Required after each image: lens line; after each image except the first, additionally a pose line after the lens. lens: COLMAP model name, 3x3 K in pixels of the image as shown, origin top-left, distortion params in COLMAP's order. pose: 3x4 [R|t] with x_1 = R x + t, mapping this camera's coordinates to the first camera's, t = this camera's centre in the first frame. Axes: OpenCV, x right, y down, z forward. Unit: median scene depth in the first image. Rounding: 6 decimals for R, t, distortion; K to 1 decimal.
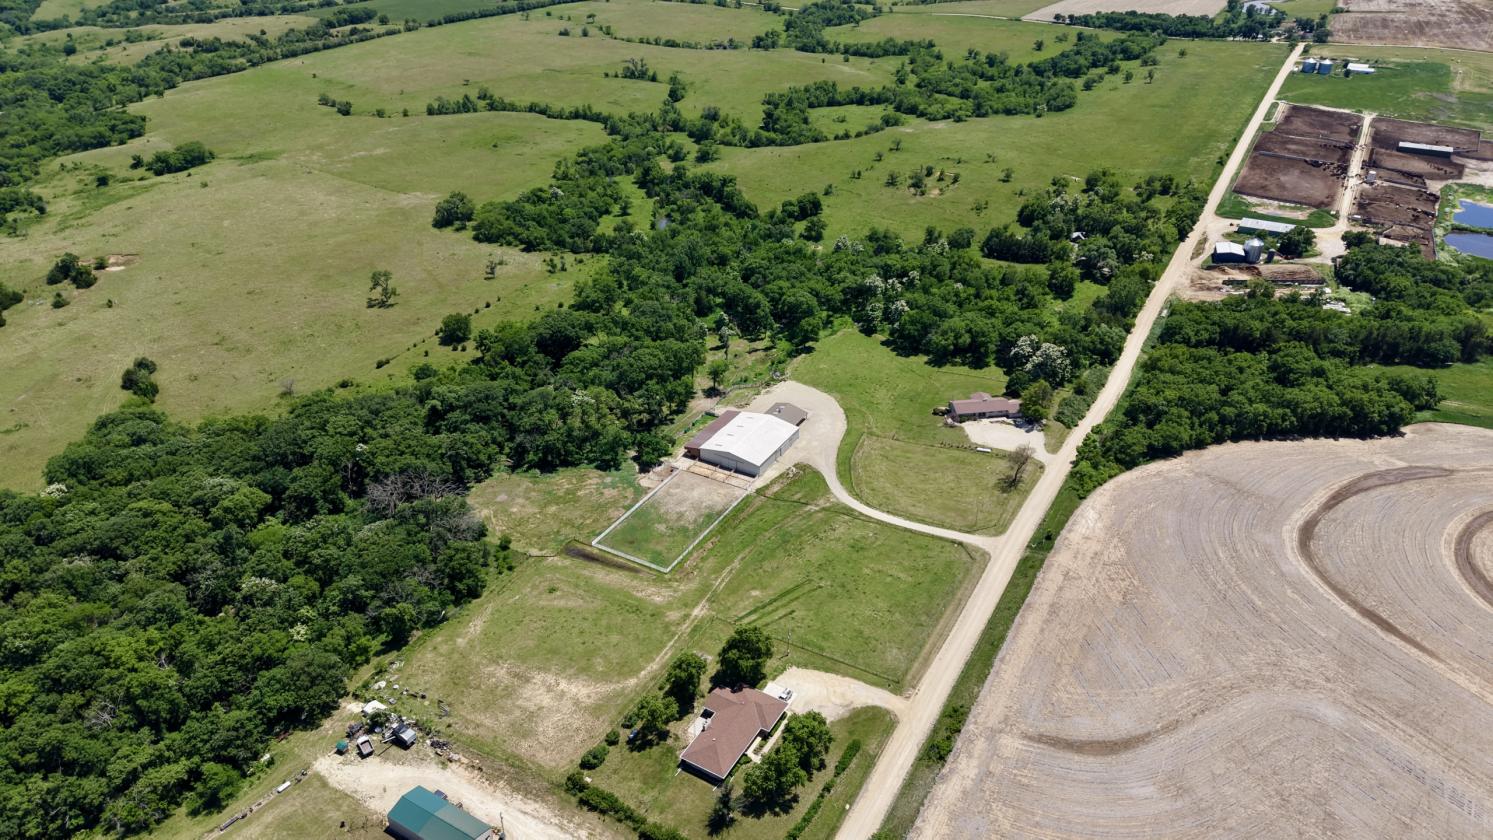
lens RADIAL K [[970.0, 0, 740.8], [0, 970.0, 452.7], [0, 0, 1]] dist [0.071504, -0.123807]
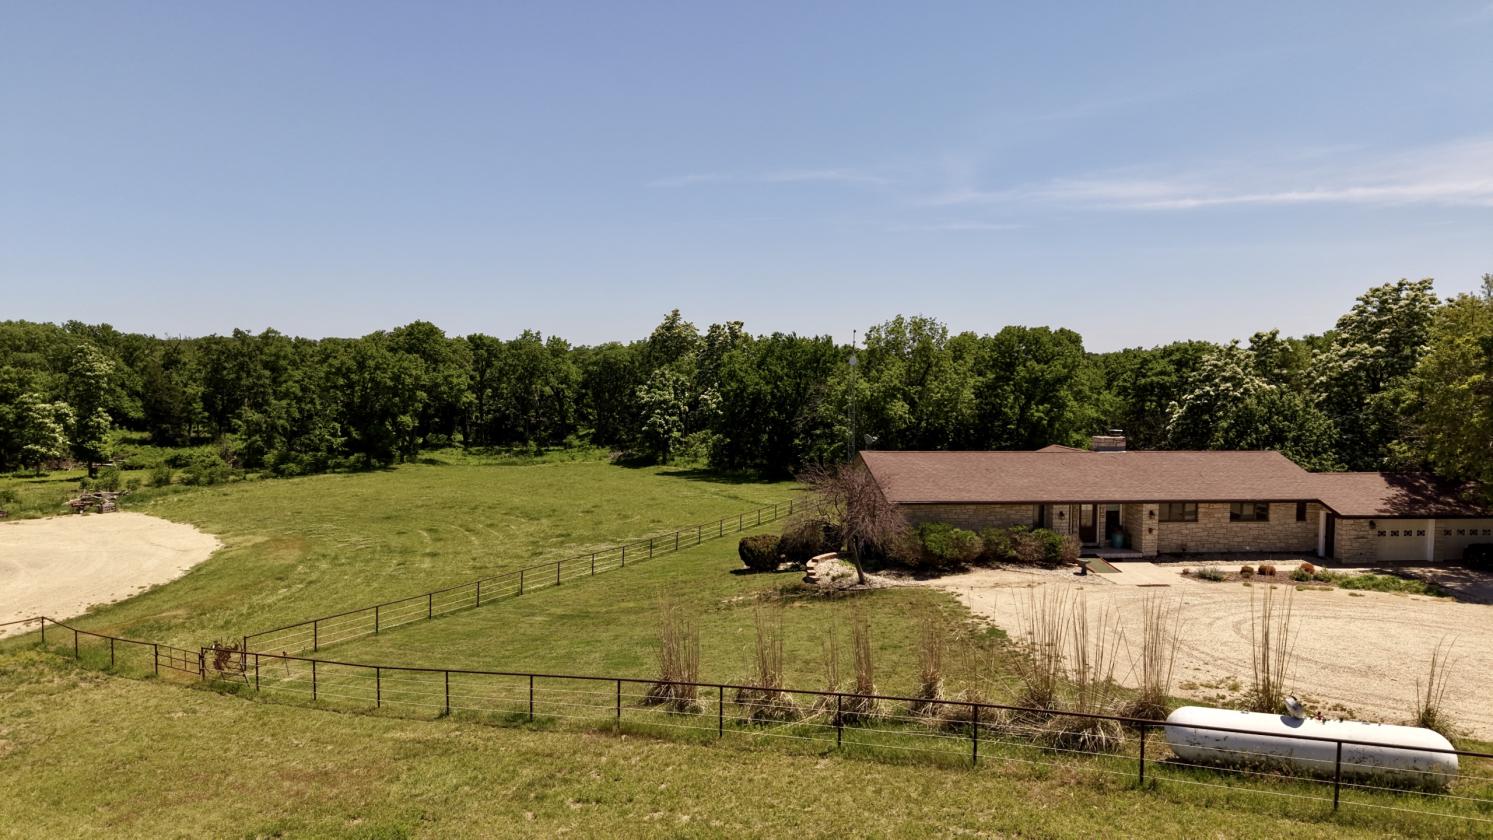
lens RADIAL K [[988.9, 0, 746.5], [0, 988.9, 420.0], [0, 0, 1]] dist [0.062740, -0.087379]
pose [[0.999502, 0.009352, -0.030154, 0.207915], [-0.022684, 0.877027, -0.479904, 0.007987], [0.021958, 0.480349, 0.876802, 0.888790]]
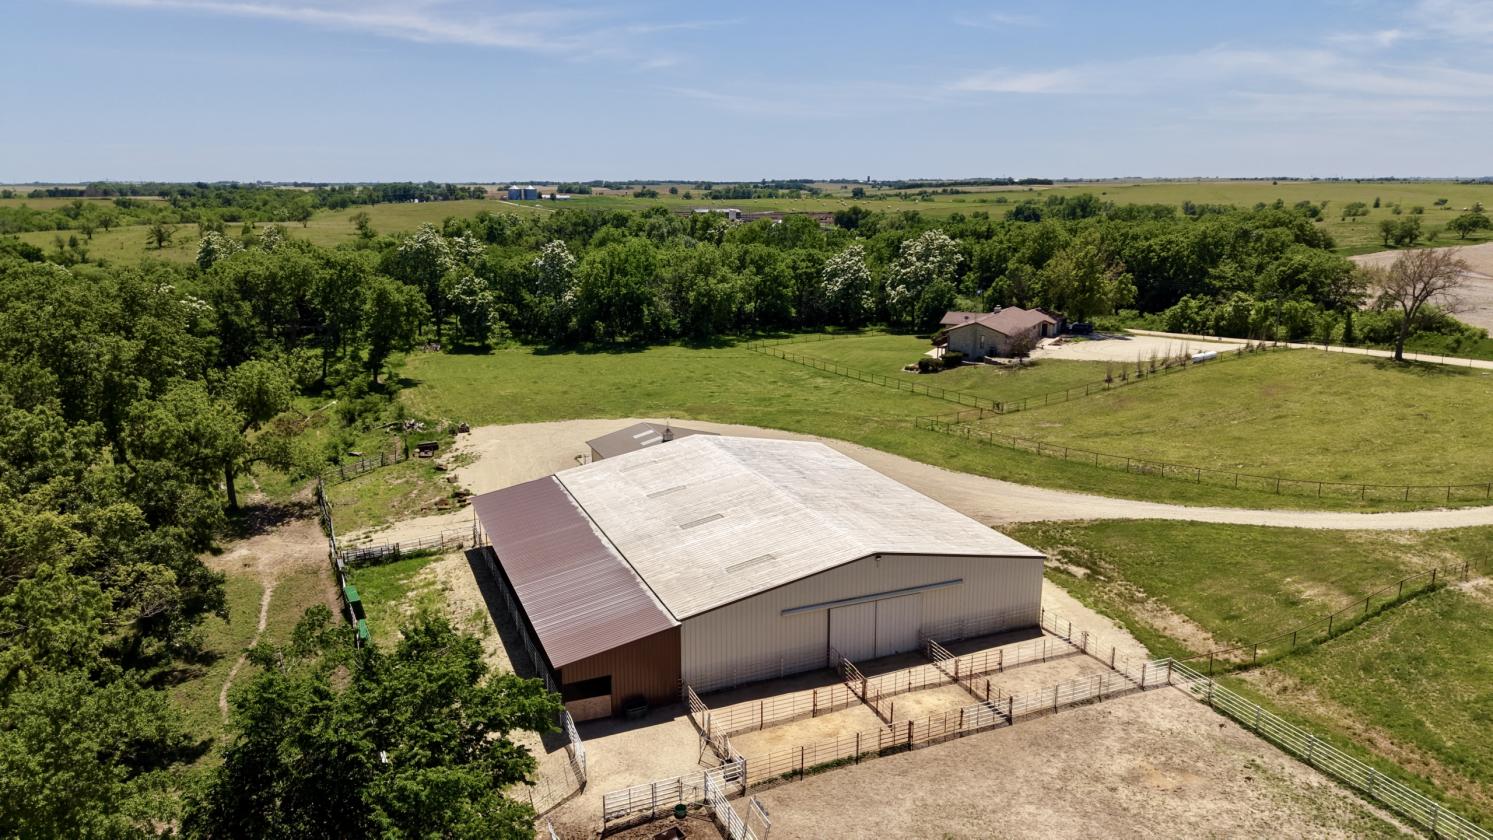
lens RADIAL K [[988.9, 0, 746.5], [0, 988.9, 420.0], [0, 0, 1]] dist [0.062740, -0.087379]
pose [[0.600367, -0.174533, 0.780447, -0.143586], [0.420838, 0.898795, -0.122734, -0.008735], [-0.680040, 0.402127, 0.613057, 0.843850]]
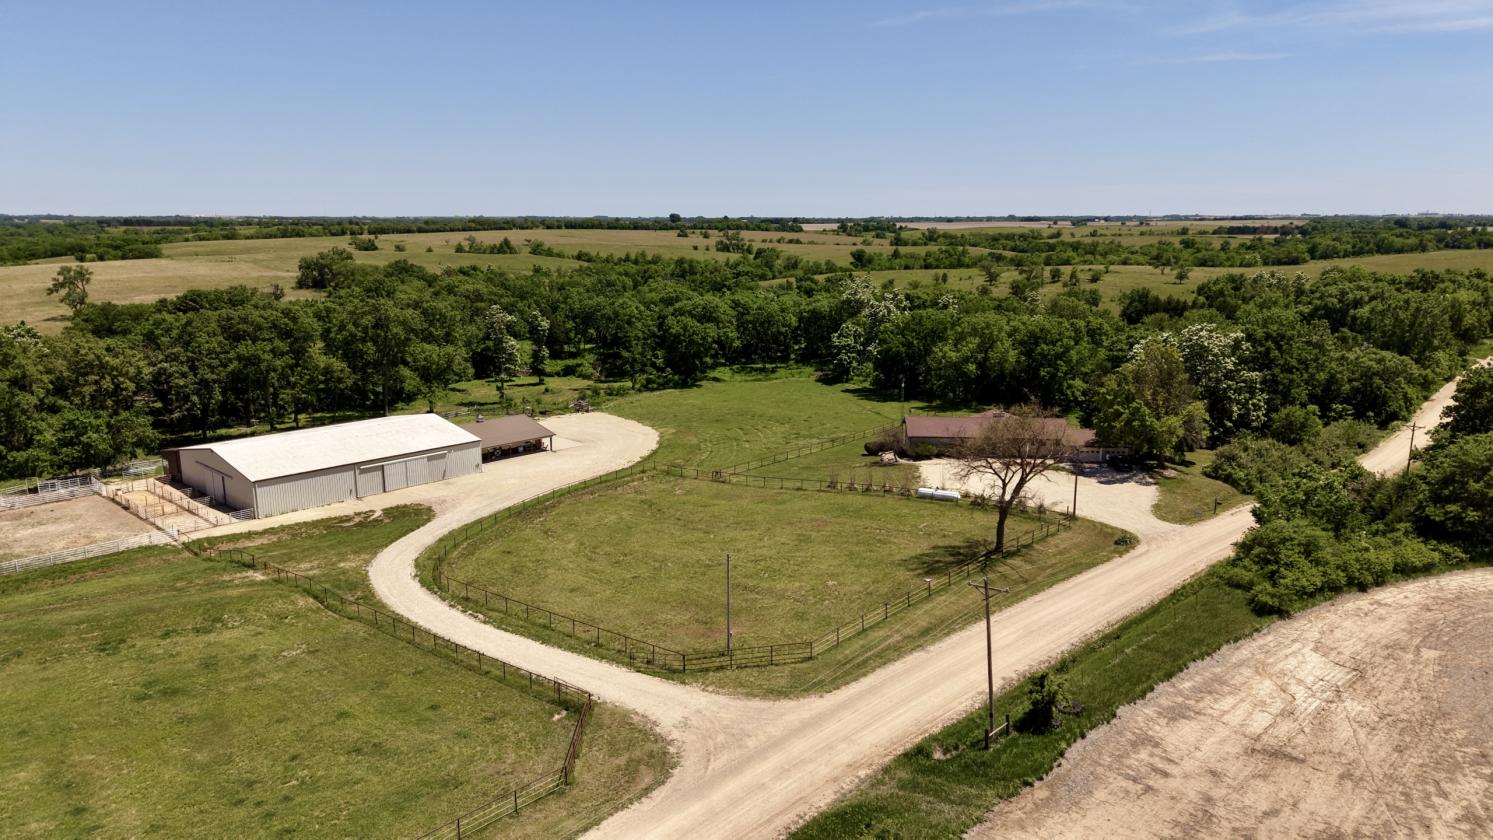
lens RADIAL K [[988.9, 0, 746.5], [0, 988.9, 420.0], [0, 0, 1]] dist [0.062740, -0.087379]
pose [[0.973313, 0.048323, -0.224335, 0.244603], [-0.123827, 0.933639, -0.336134, 0.083197], [0.193205, 0.354942, 0.914707, 0.652536]]
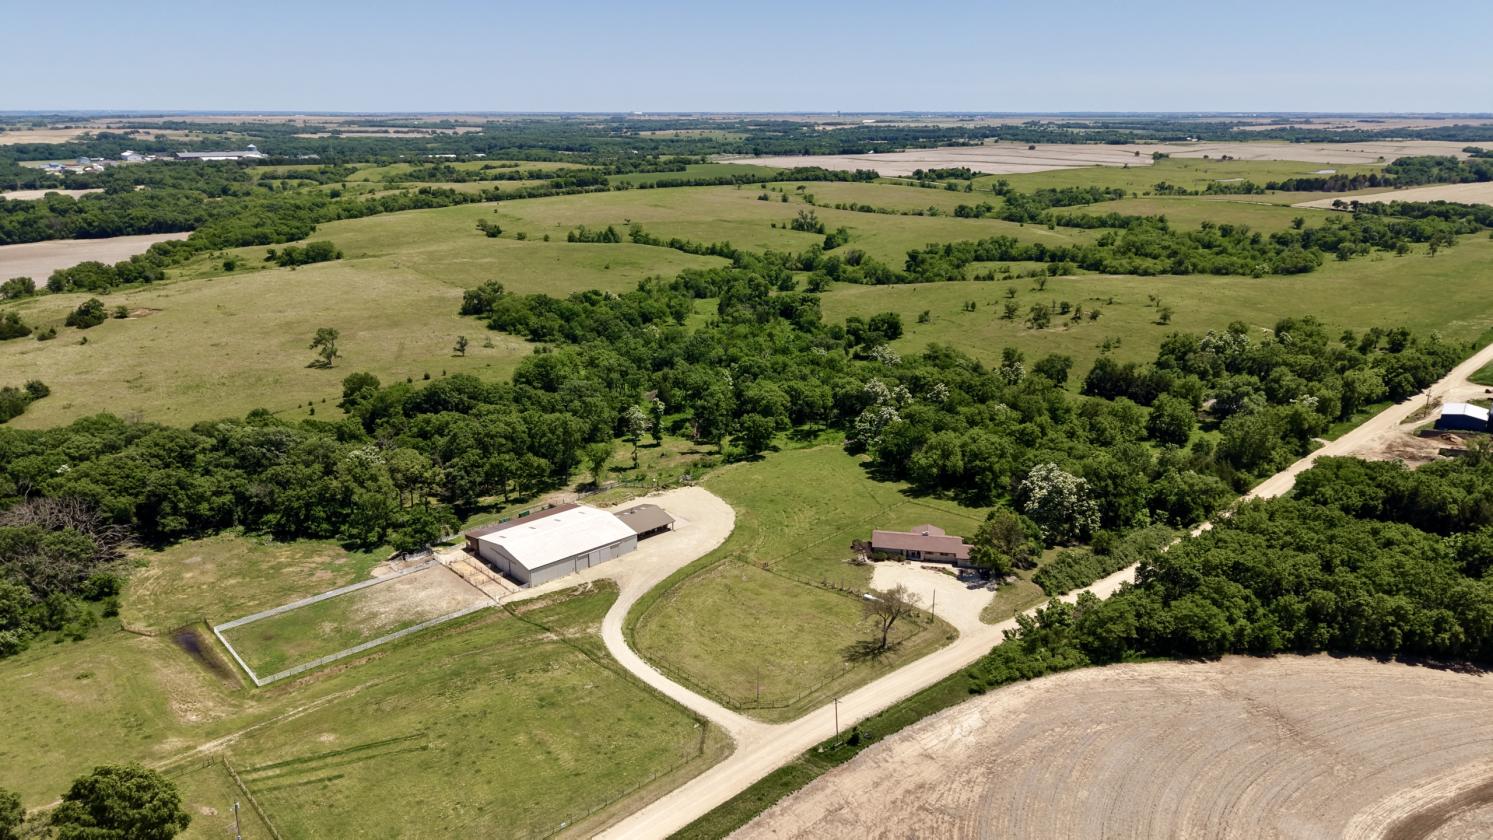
lens RADIAL K [[988.9, 0, 746.5], [0, 988.9, 420.0], [0, 0, 1]] dist [0.062740, -0.087379]
pose [[0.950681, 0.096660, -0.294723, 0.326490], [-0.167709, 0.959516, -0.226283, 0.041322], [0.260919, 0.264550, 0.928404, 0.347795]]
